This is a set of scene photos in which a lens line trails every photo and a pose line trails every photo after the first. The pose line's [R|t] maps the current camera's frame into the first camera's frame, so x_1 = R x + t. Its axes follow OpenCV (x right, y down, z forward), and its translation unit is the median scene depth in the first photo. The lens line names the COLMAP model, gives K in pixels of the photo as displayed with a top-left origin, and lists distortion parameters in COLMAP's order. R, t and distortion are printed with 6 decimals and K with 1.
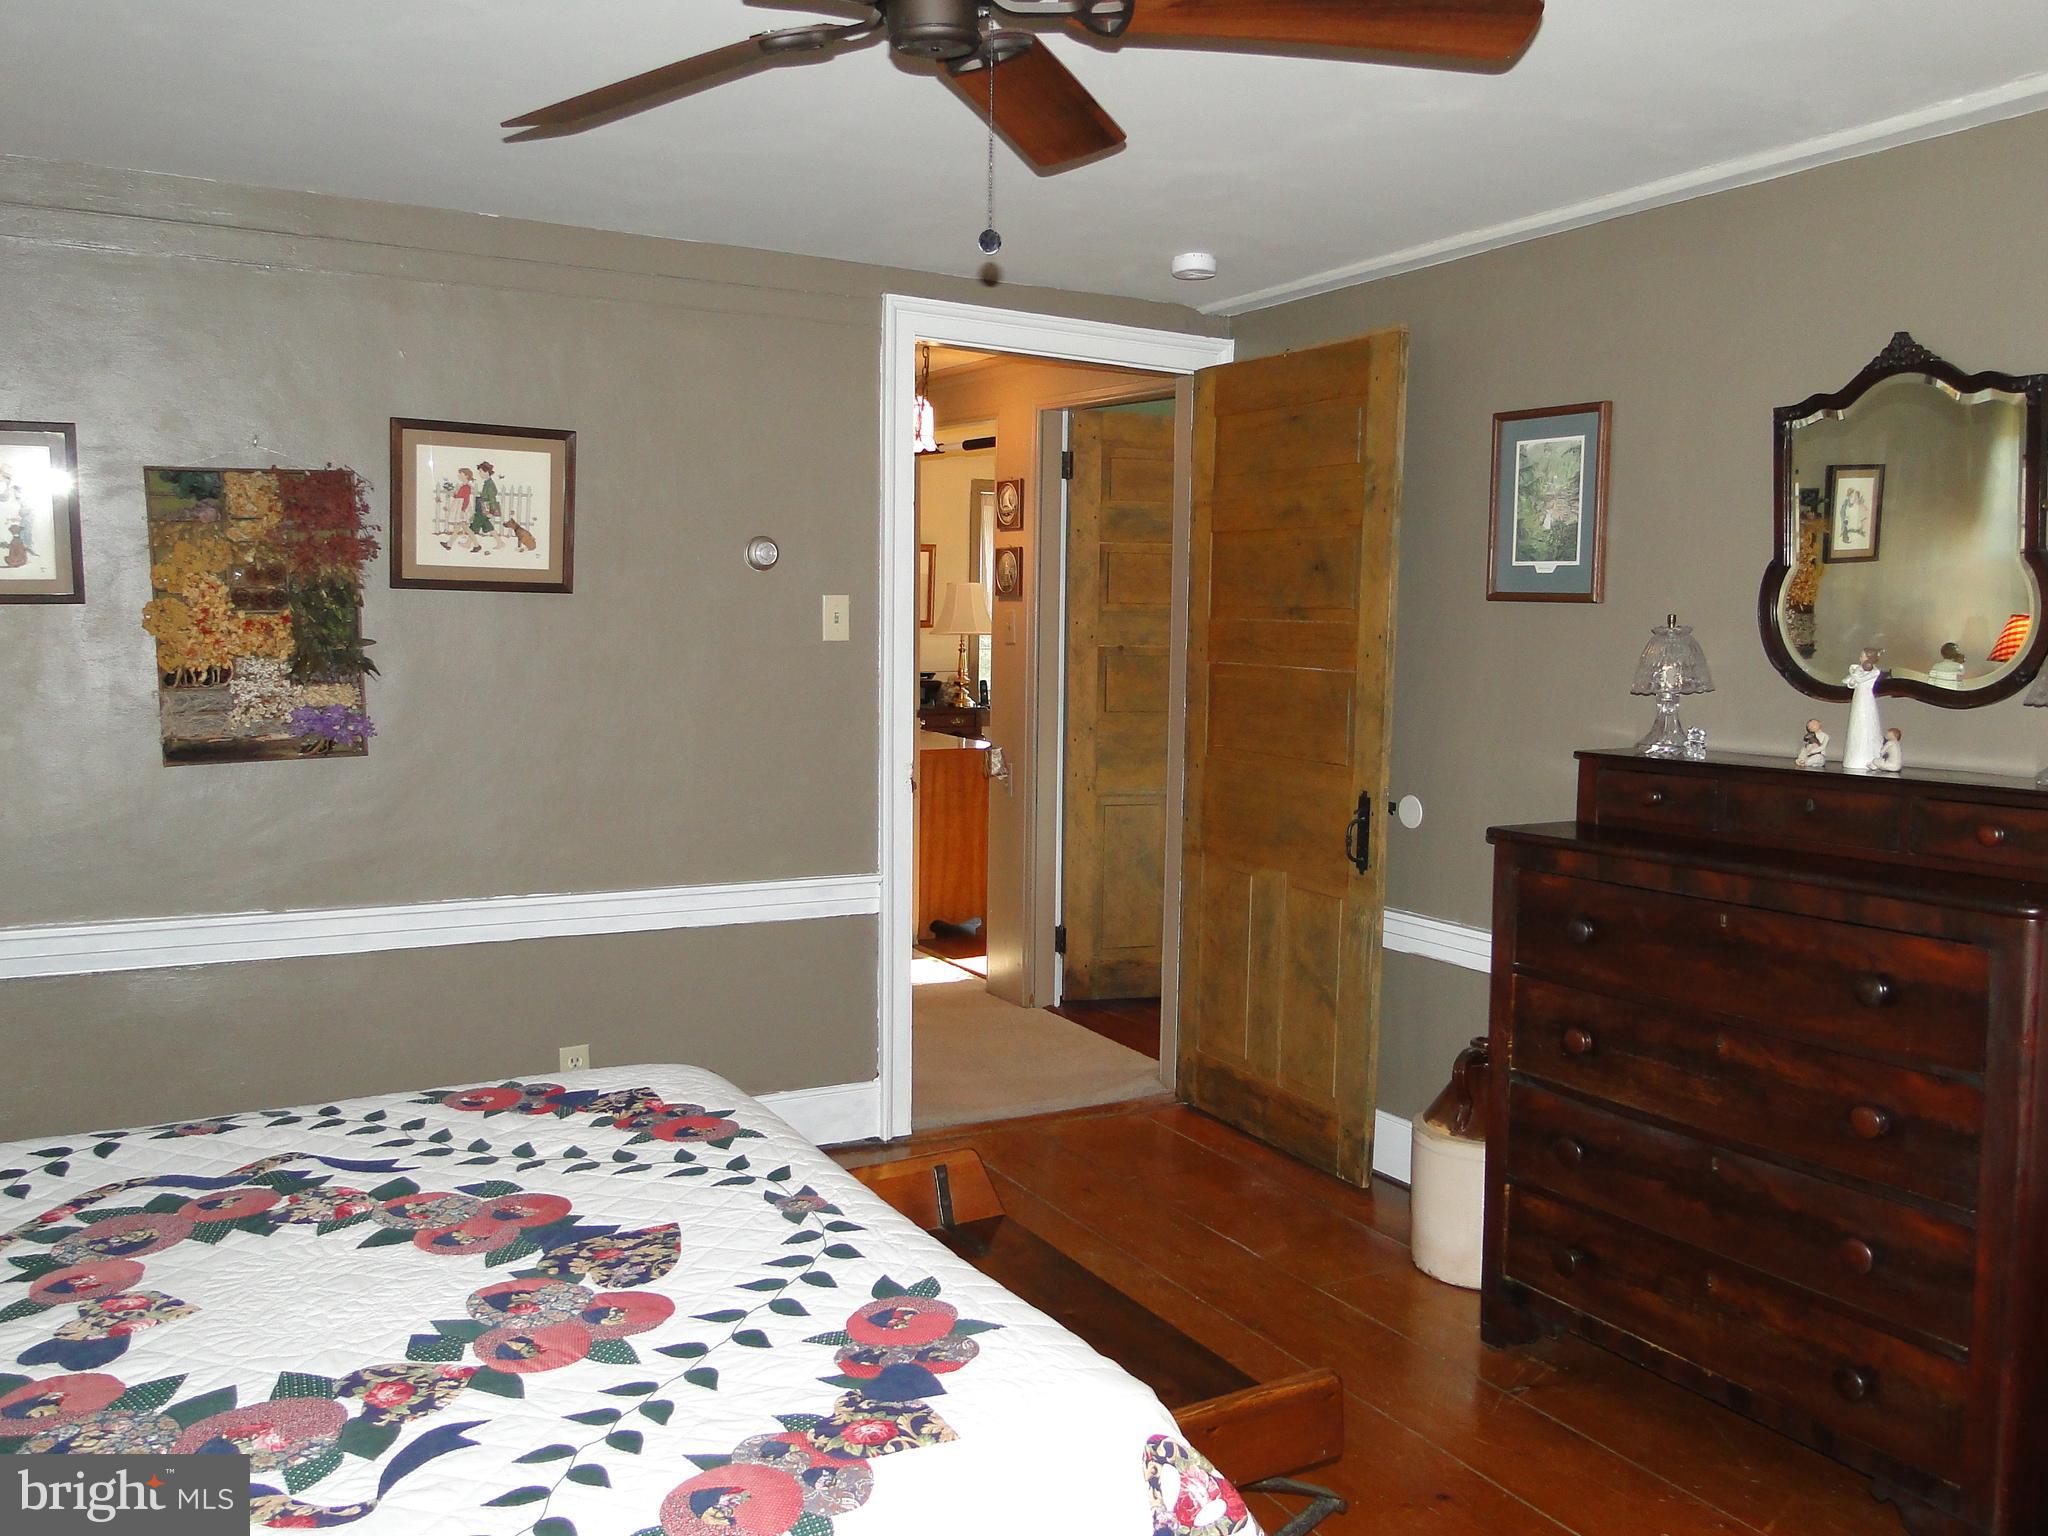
lens RADIAL K [[1683.1, 0, 1037.2], [0, 1683.1, 761.0], [0, 0, 1]] dist [-0.004896, 0.001218]
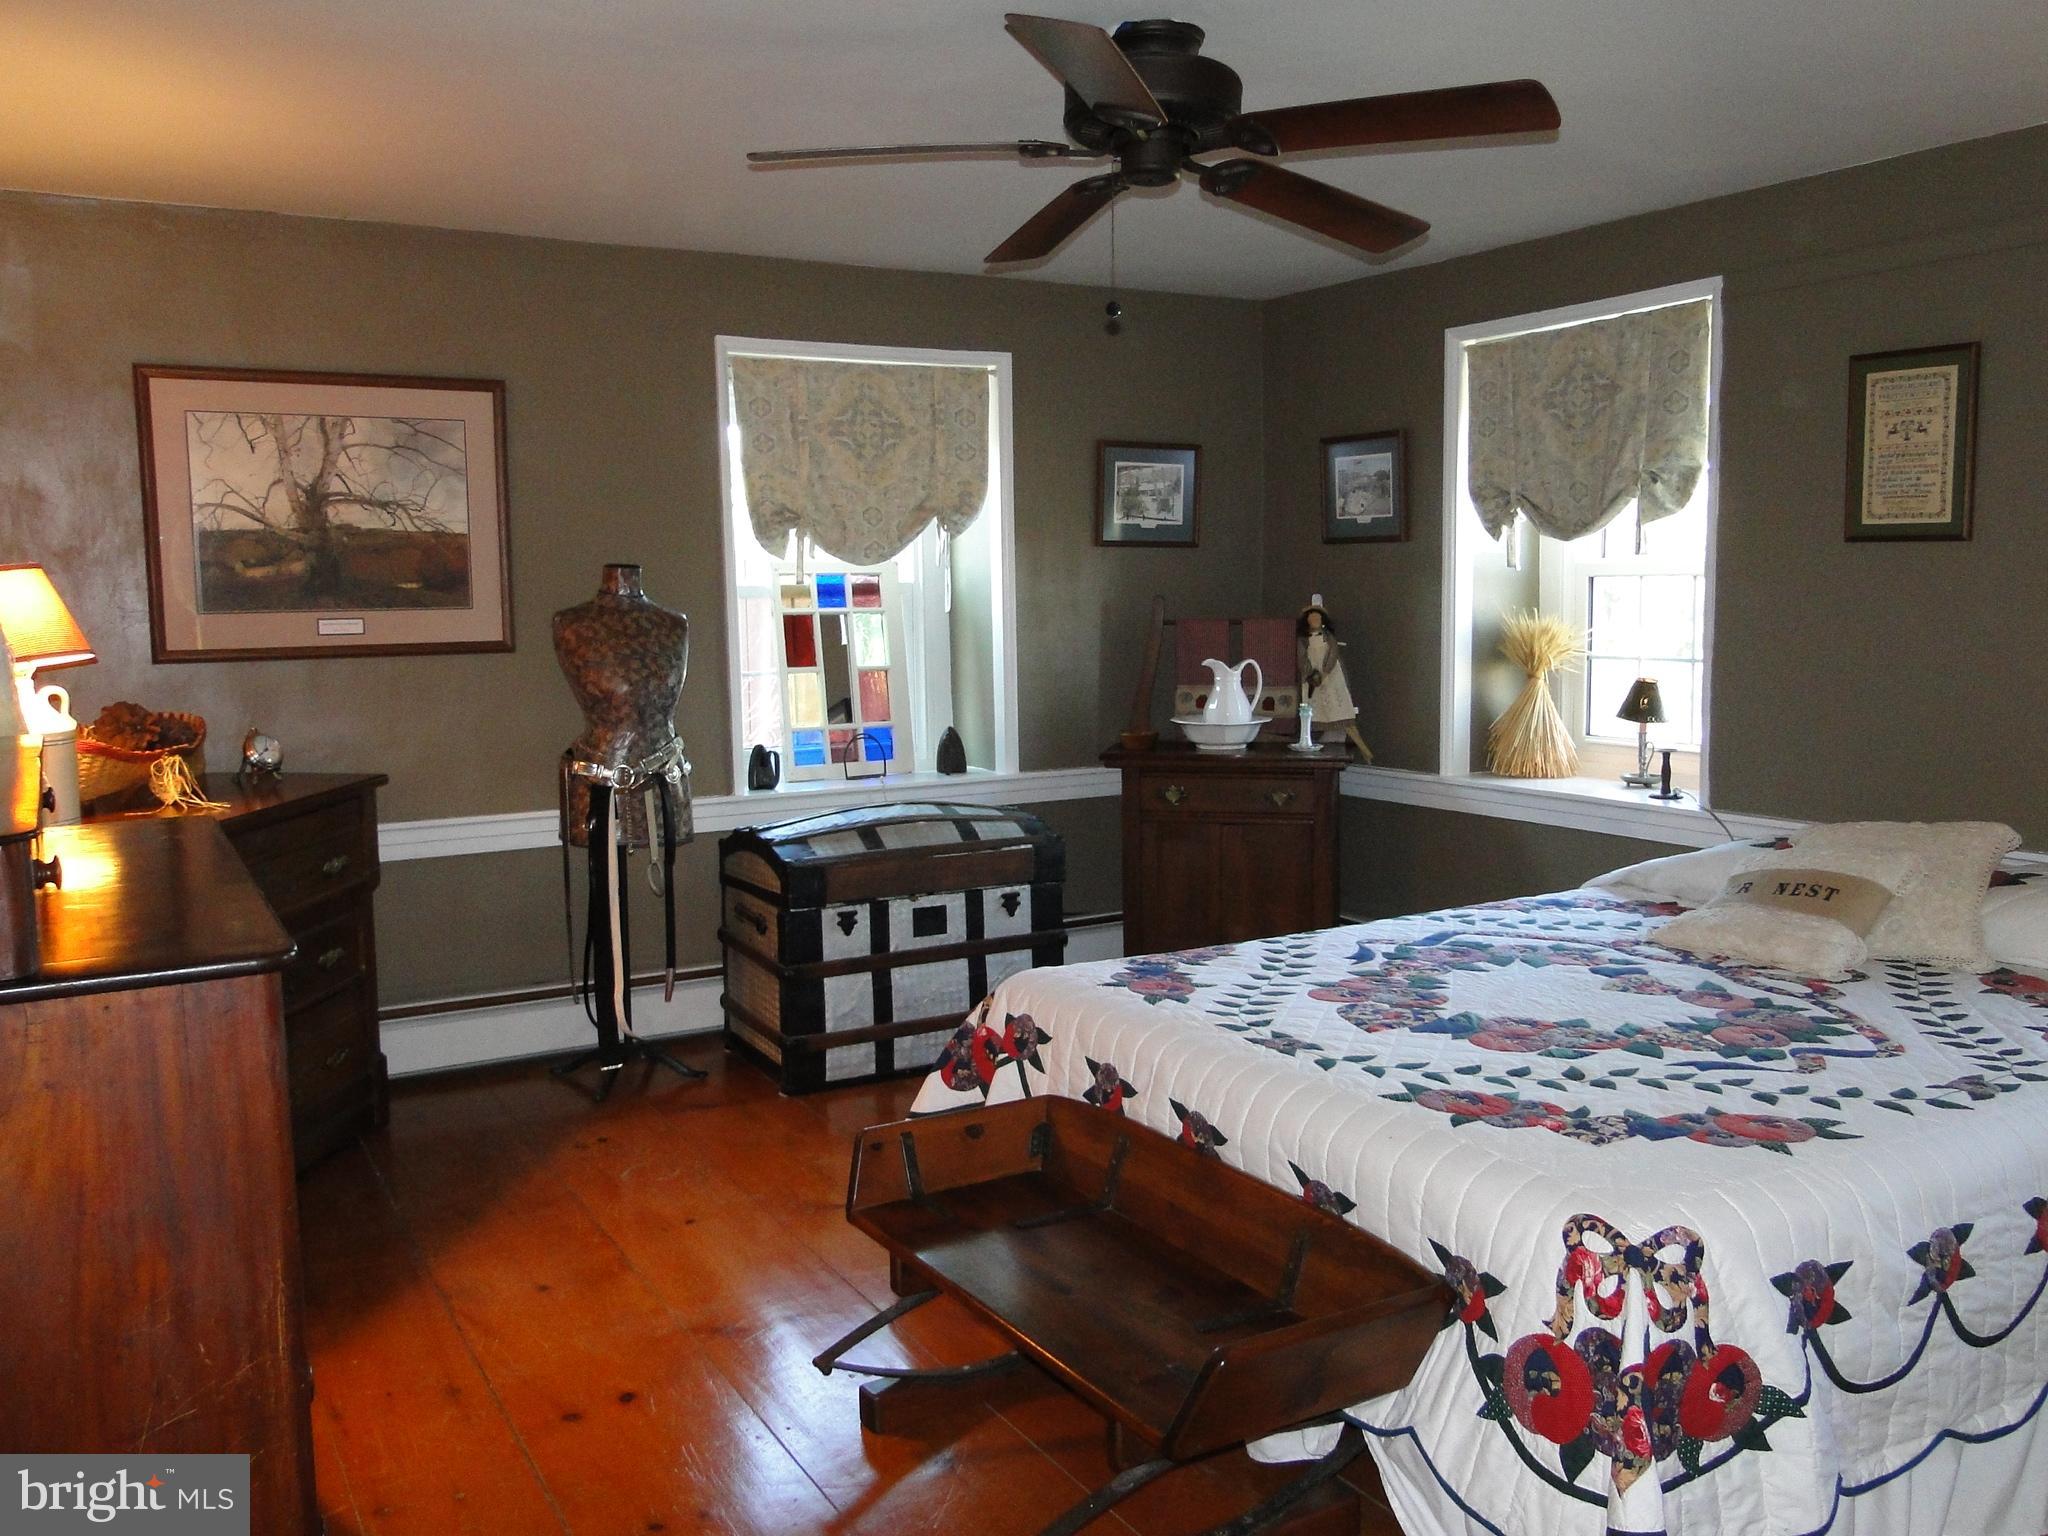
lens RADIAL K [[1692.5, 0, 1034.1], [0, 1692.5, 758.3], [0, 0, 1]] dist [0.003574, -0.025910]
pose [[-0.999732, 0.006763, -0.022149, 0.059454], [0.002300, 0.980675, 0.195631, -0.162098], [0.023044, 0.195528, -0.980427, 1.976996]]
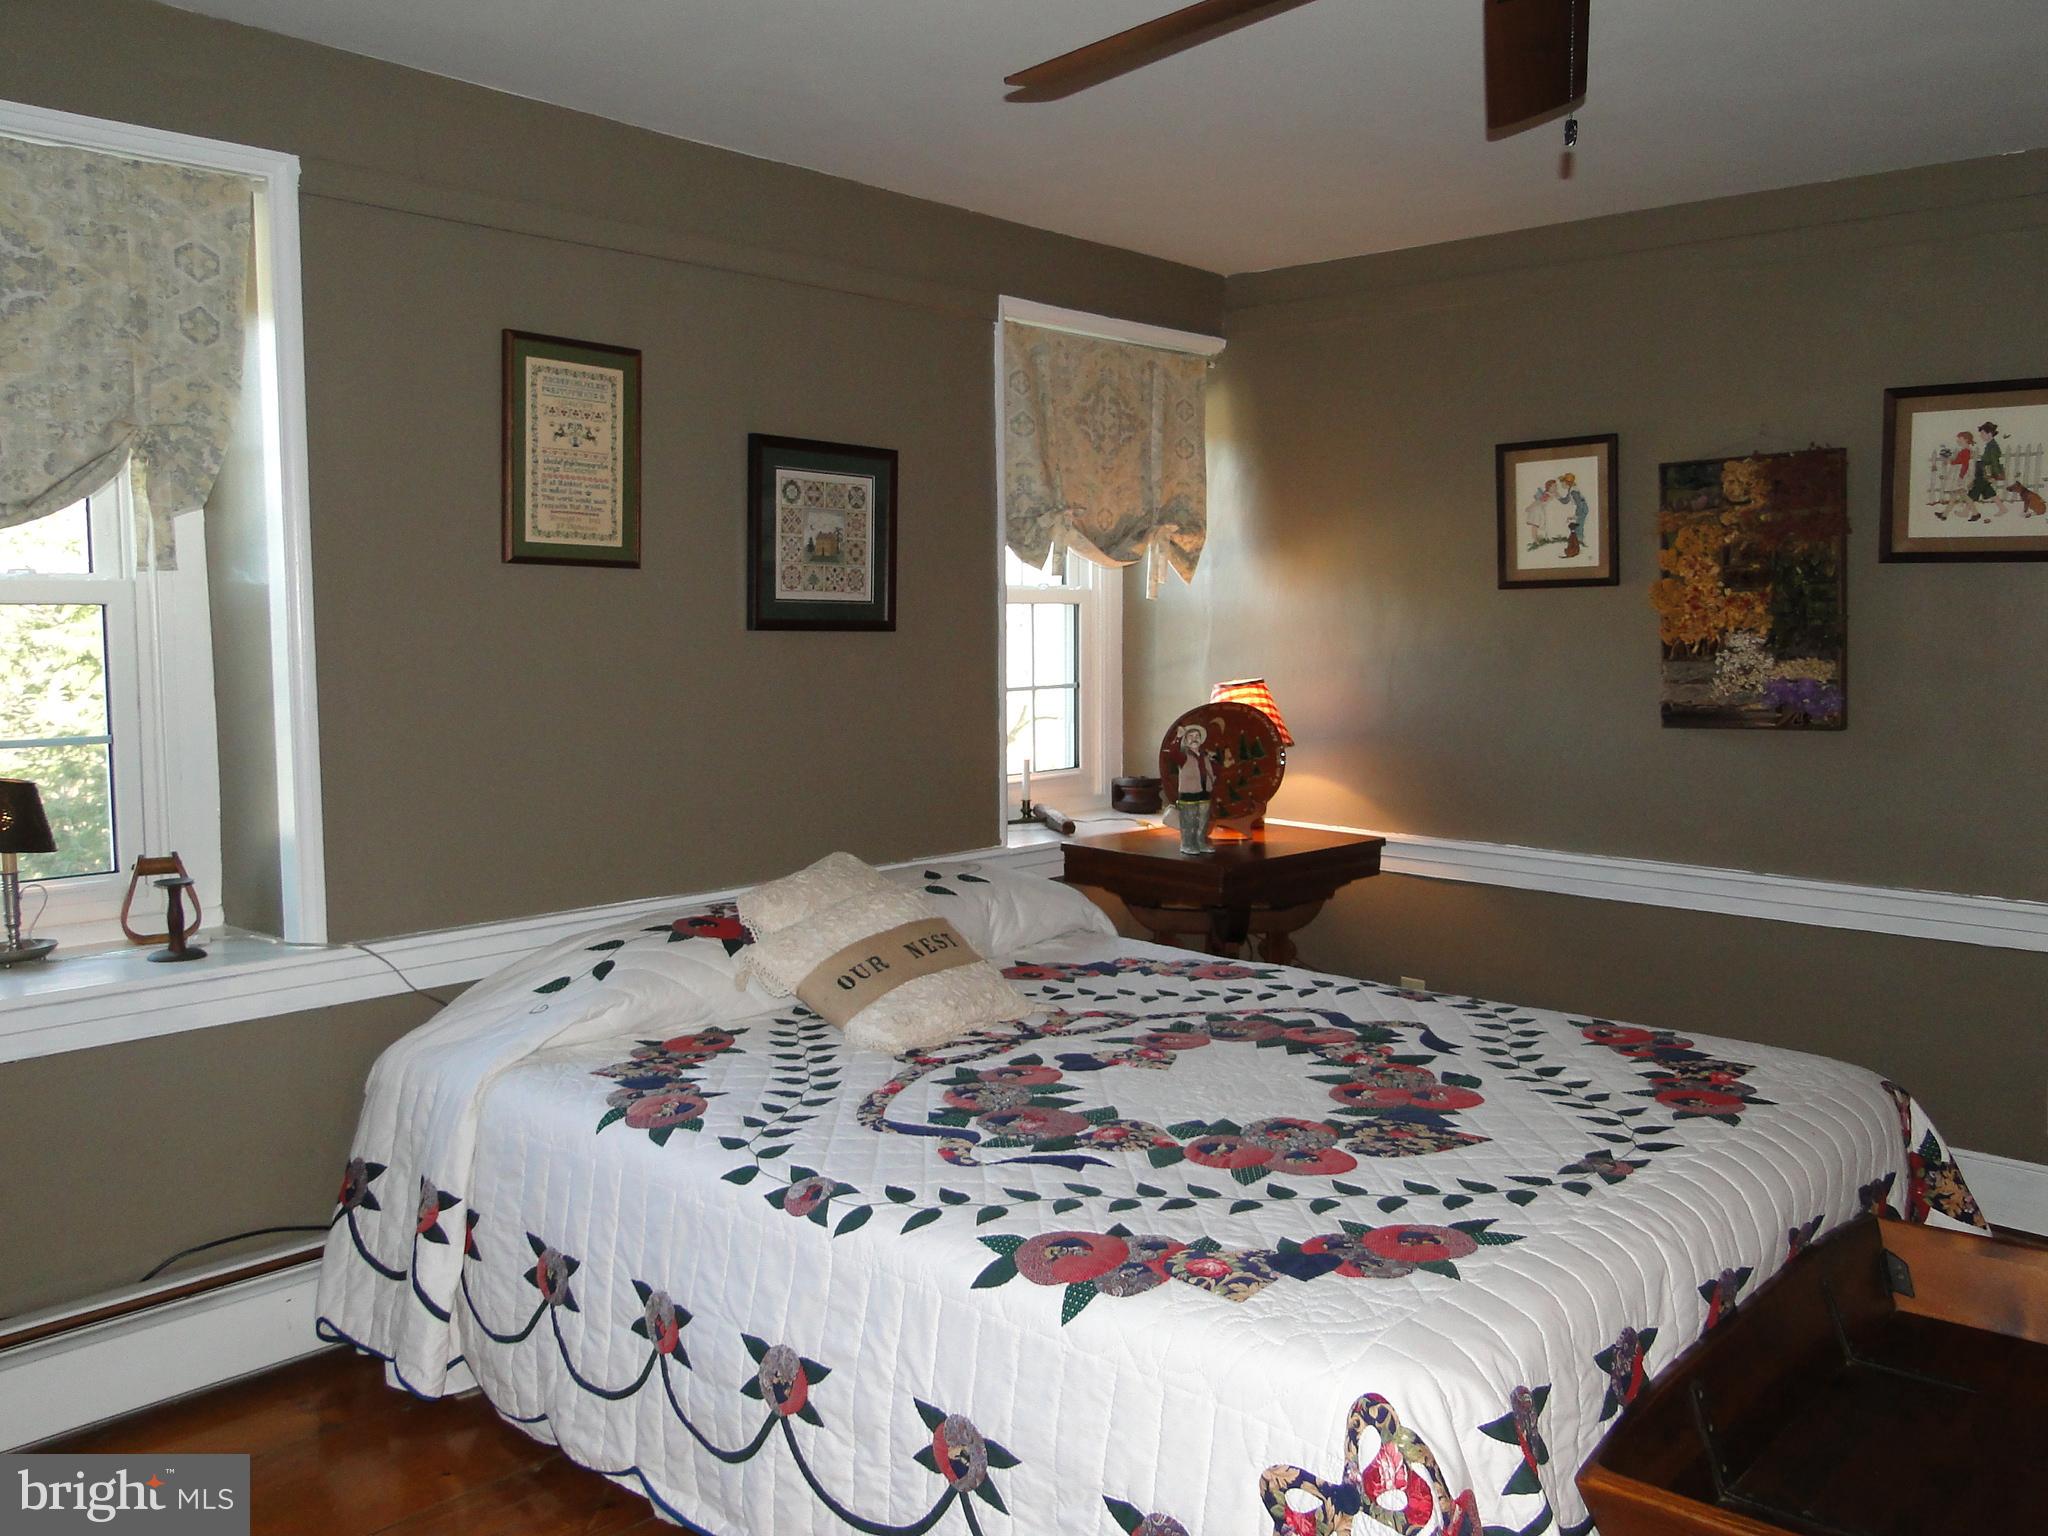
lens RADIAL K [[1683.1, 0, 1037.2], [0, 1683.1, 761.0], [0, 0, 1]] dist [-0.004896, 0.001218]
pose [[0.318296, 0.067129, -0.945612, 0.597990], [-0.082398, 0.995674, 0.042948, 0.016476], [0.944404, 0.064246, 0.322450, 0.338946]]
